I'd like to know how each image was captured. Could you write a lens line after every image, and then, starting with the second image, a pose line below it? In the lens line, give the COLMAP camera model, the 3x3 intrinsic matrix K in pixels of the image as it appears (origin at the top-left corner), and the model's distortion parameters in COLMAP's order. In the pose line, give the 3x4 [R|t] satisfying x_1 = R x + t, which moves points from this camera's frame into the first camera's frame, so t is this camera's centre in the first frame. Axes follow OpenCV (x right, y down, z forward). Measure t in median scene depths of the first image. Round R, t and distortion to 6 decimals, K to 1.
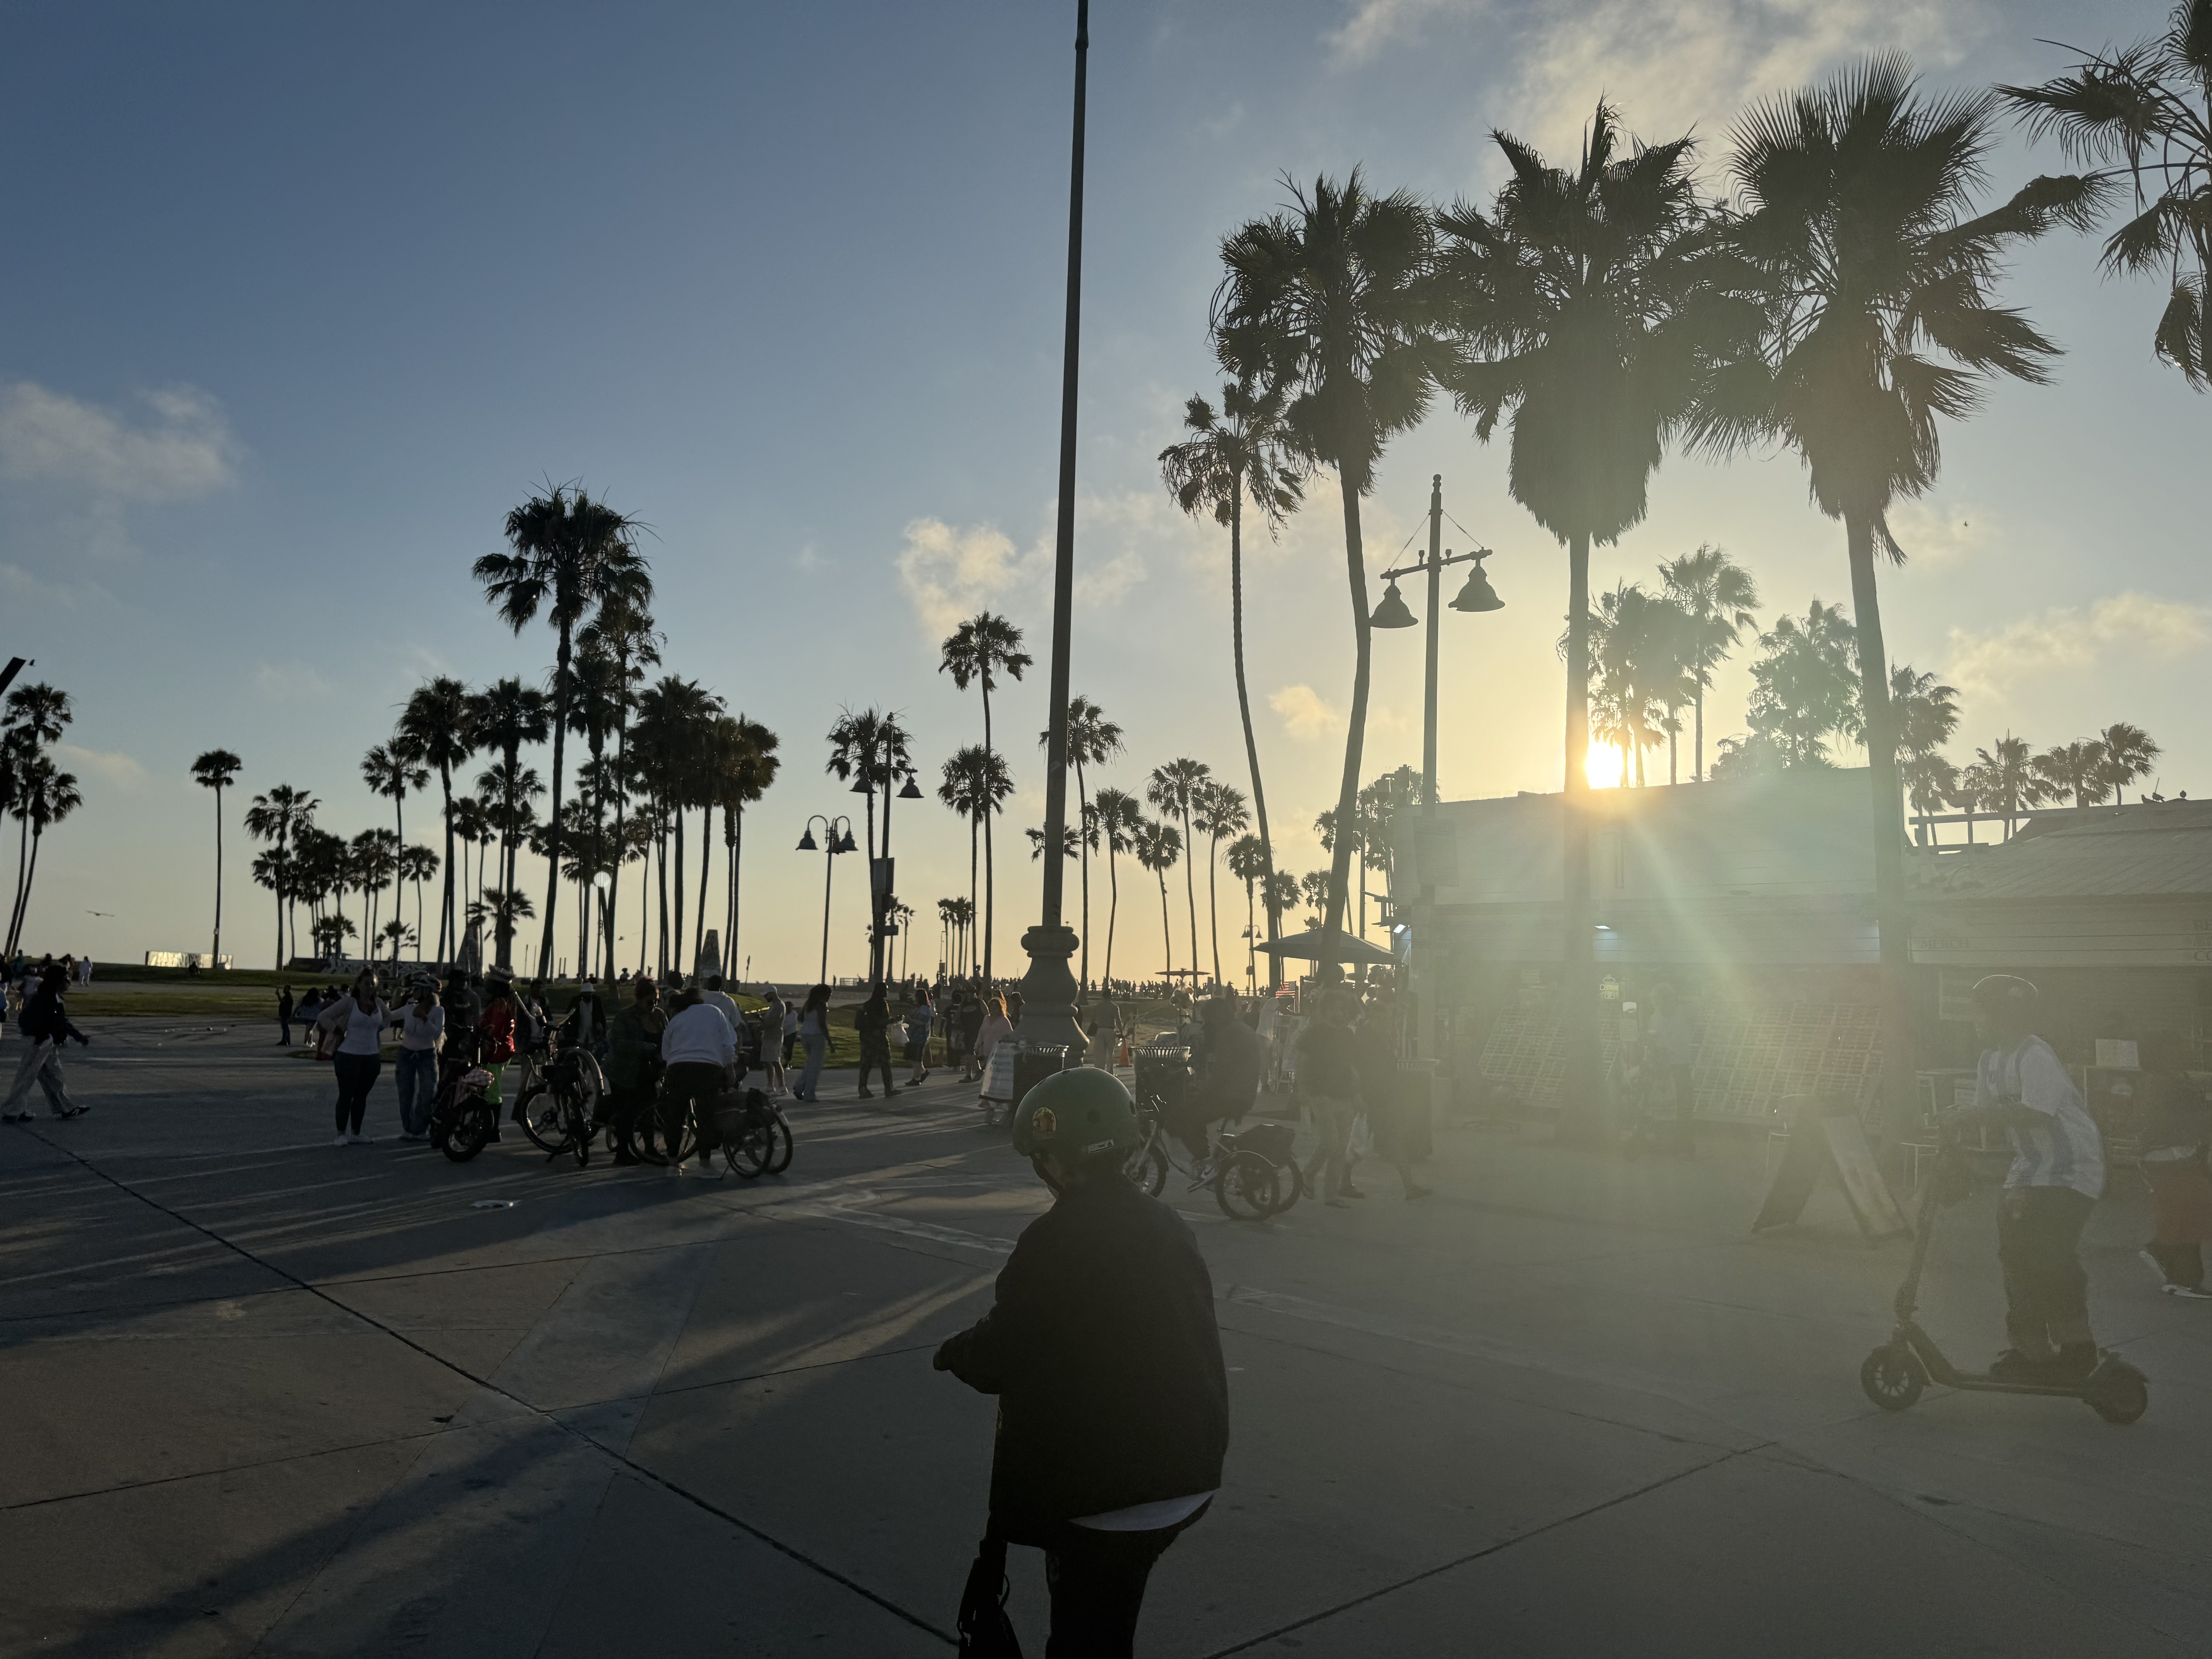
lens RADIAL K [[1503.4, 0, 1112.5], [0, 1503.4, 853.7], [0, 0, 1]] dist [0.028943, -0.004318]
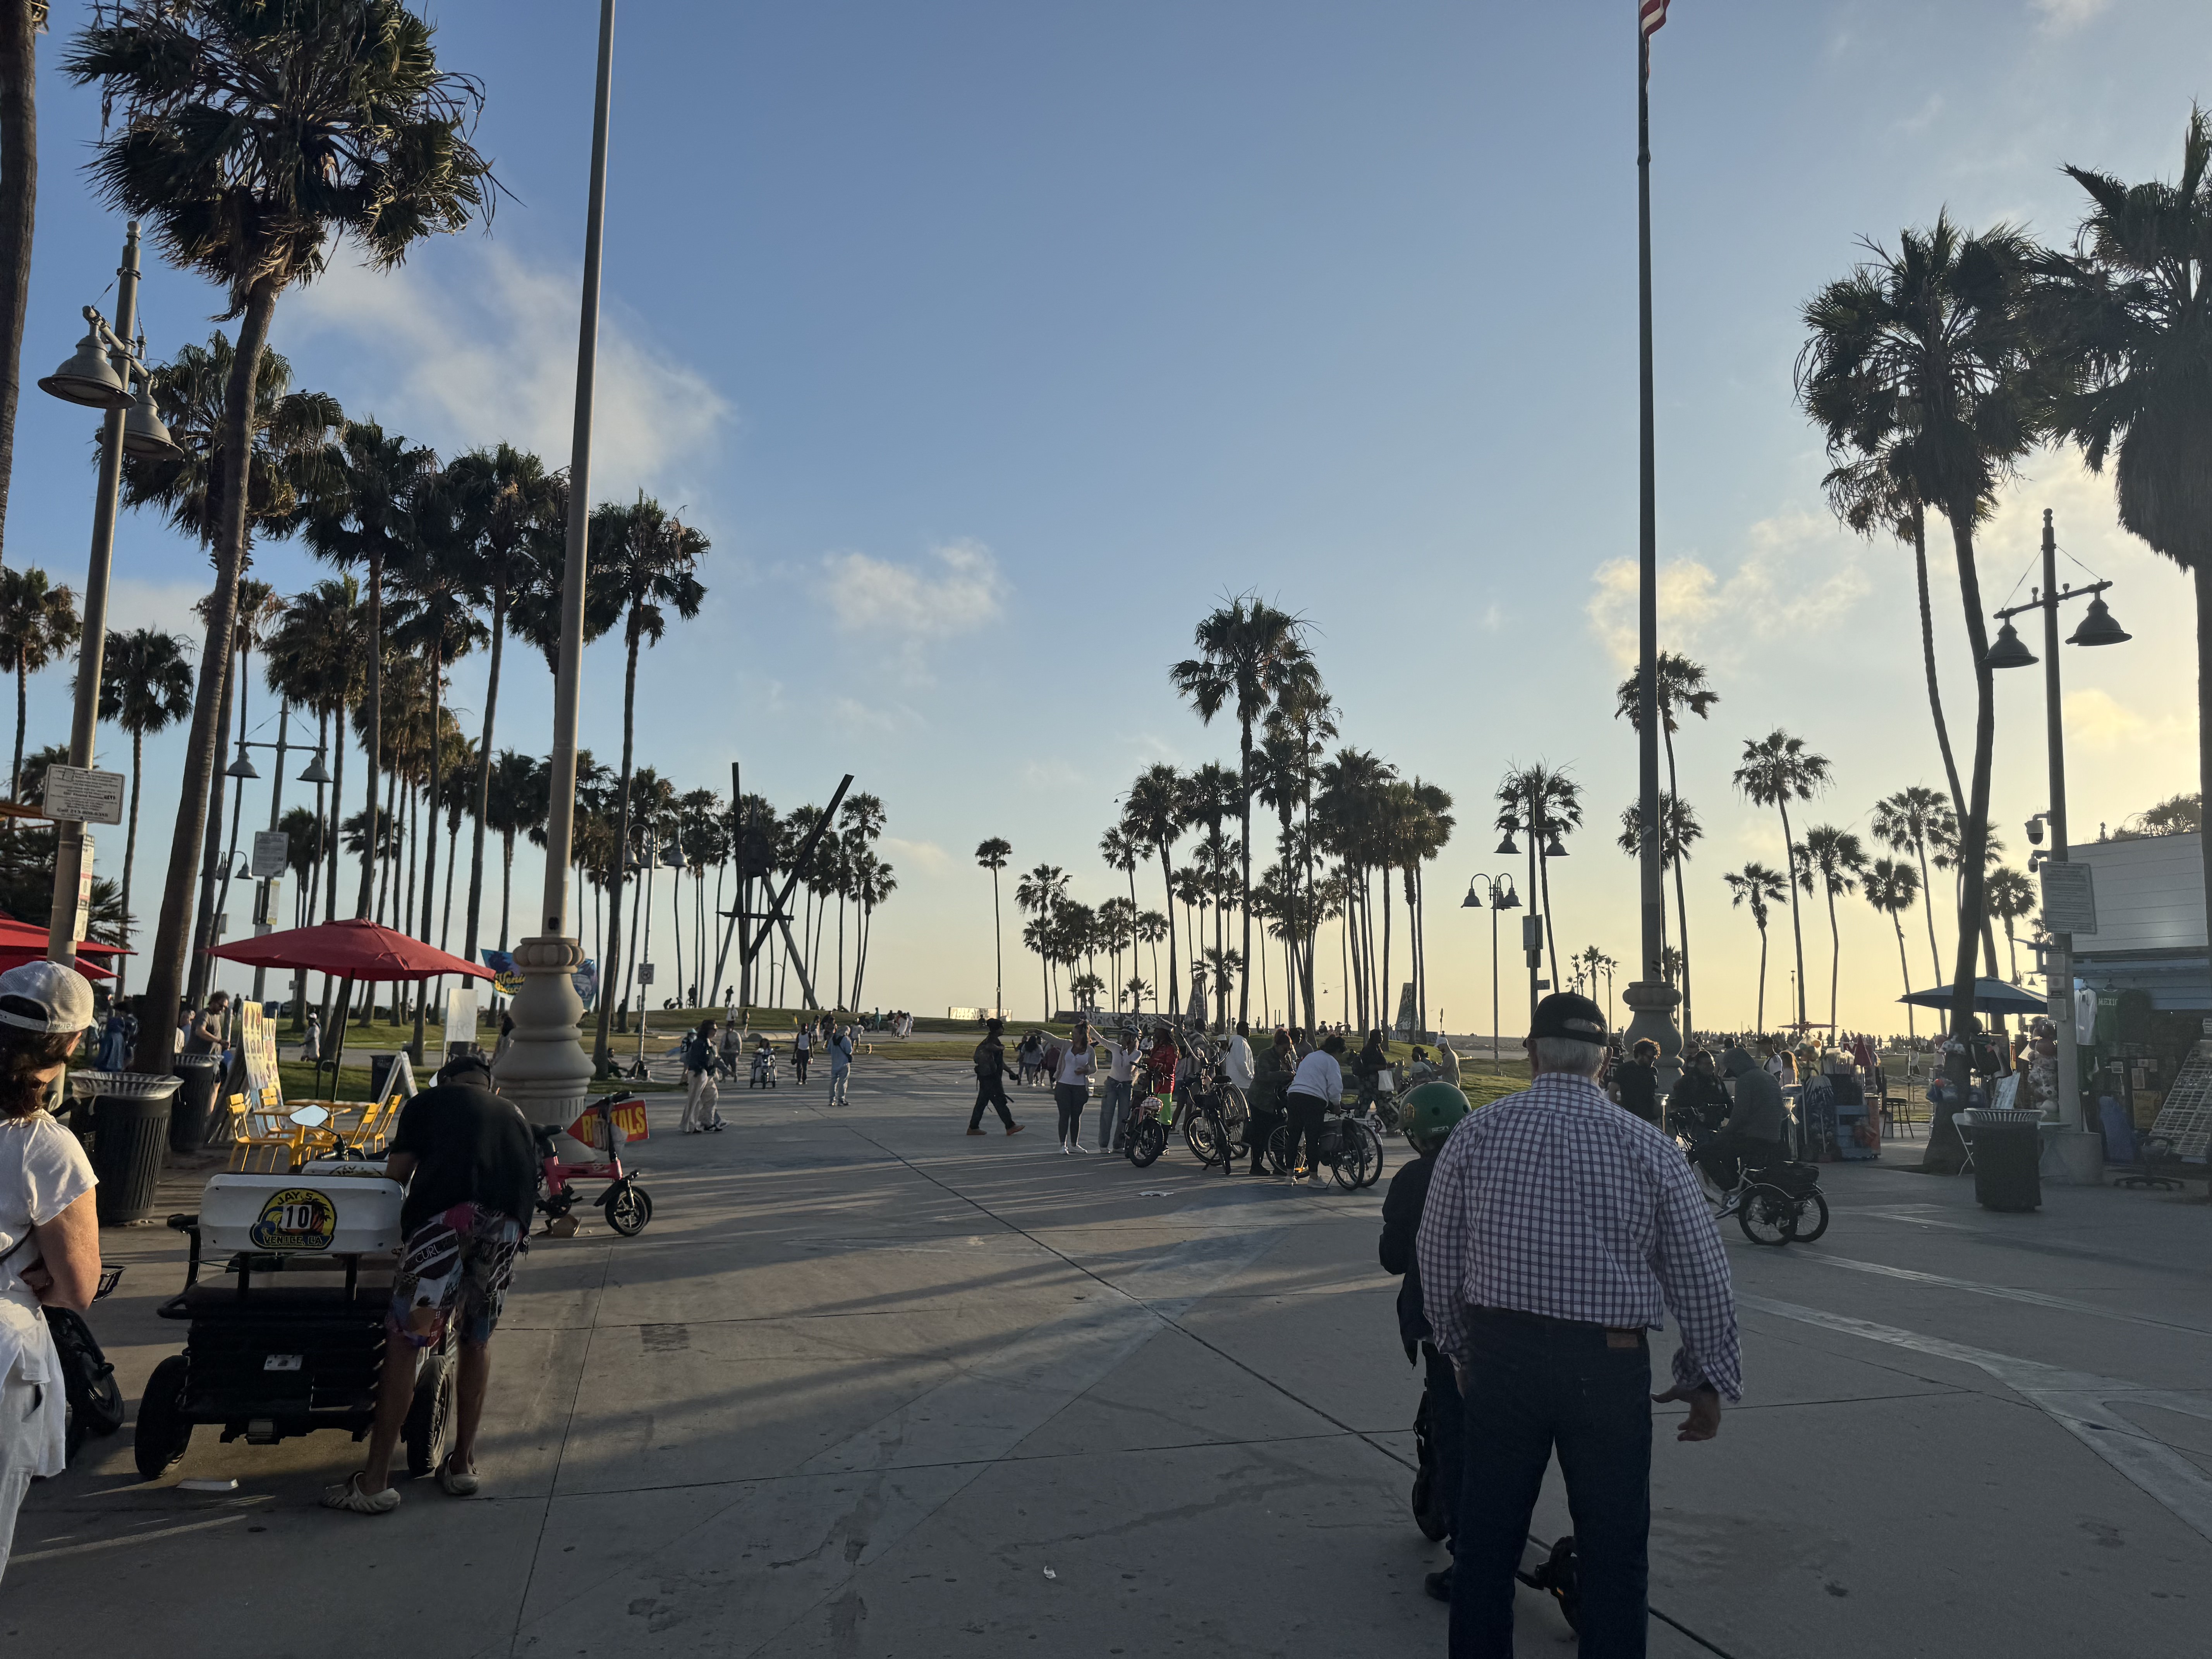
lens RADIAL K [[1594.2, 0, 1105.5], [0, 1594.2, 829.8], [0, 0, 1]] dist [0.050921, -0.001548]
pose [[0.890063, -0.055929, -0.452393, 0.061582], [0.036232, 0.997985, -0.052096, -0.006045], [0.454395, 0.029978, 0.890296, -0.087404]]
